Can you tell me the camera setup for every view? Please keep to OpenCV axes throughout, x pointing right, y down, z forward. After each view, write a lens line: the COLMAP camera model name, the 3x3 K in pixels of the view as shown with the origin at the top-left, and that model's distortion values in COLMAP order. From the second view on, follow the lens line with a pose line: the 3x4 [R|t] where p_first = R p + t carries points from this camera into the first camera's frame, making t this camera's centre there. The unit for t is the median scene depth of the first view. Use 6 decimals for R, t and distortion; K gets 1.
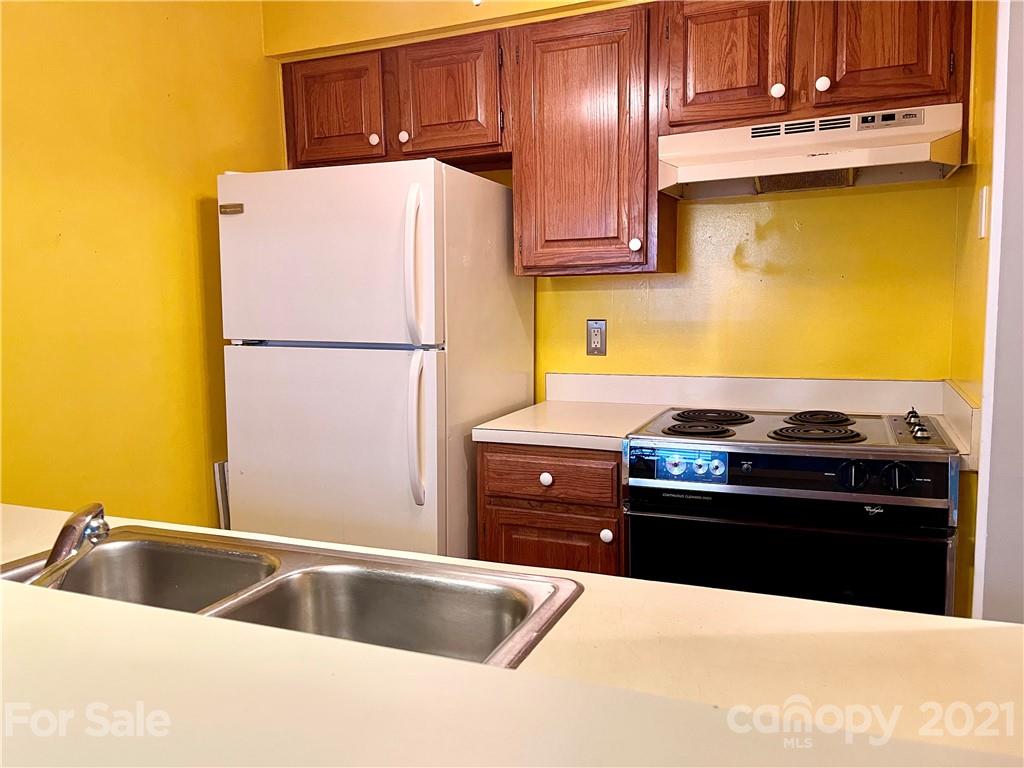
lens RADIAL K [[776.9, 0, 507.9], [0, 776.9, 384.9], [0, 0, 1]] dist [0.072188, -0.093487]
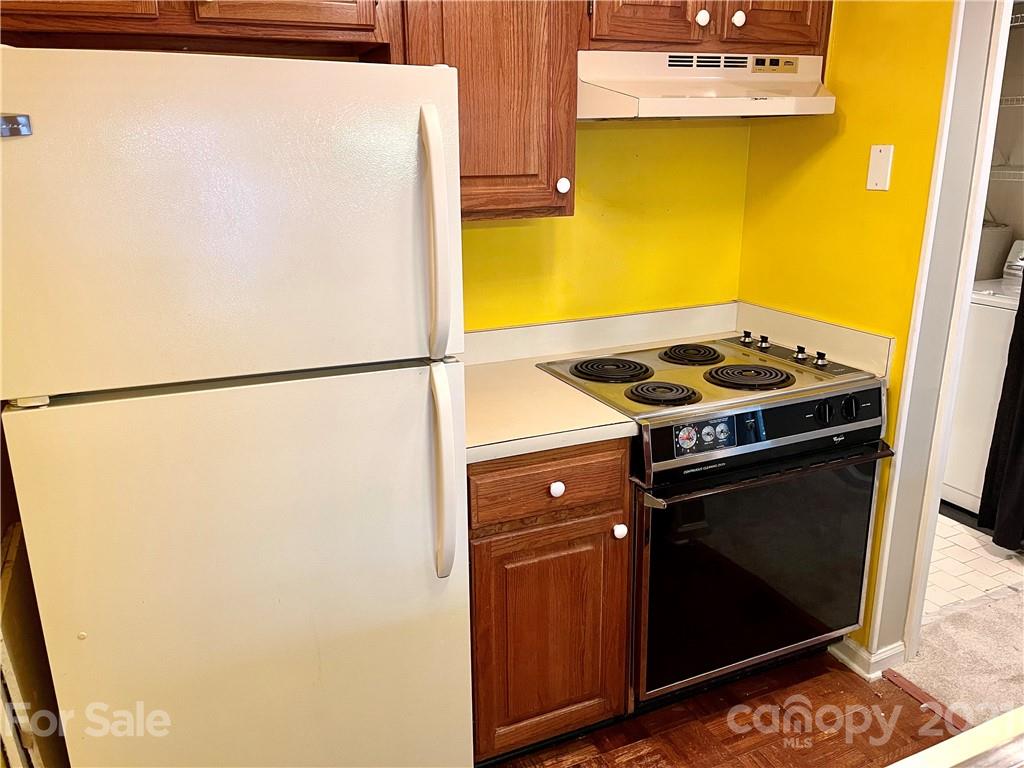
lens RADIAL K [[776.9, 0, 510.8], [0, 776.9, 384.8], [0, 0, 1]] dist [0.072188, -0.093487]
pose [[0.681950, -0.201572, 0.703074, -0.537293], [0.081545, 0.976234, 0.200793, -0.154332], [-0.726839, -0.079598, 0.682180, 0.489287]]
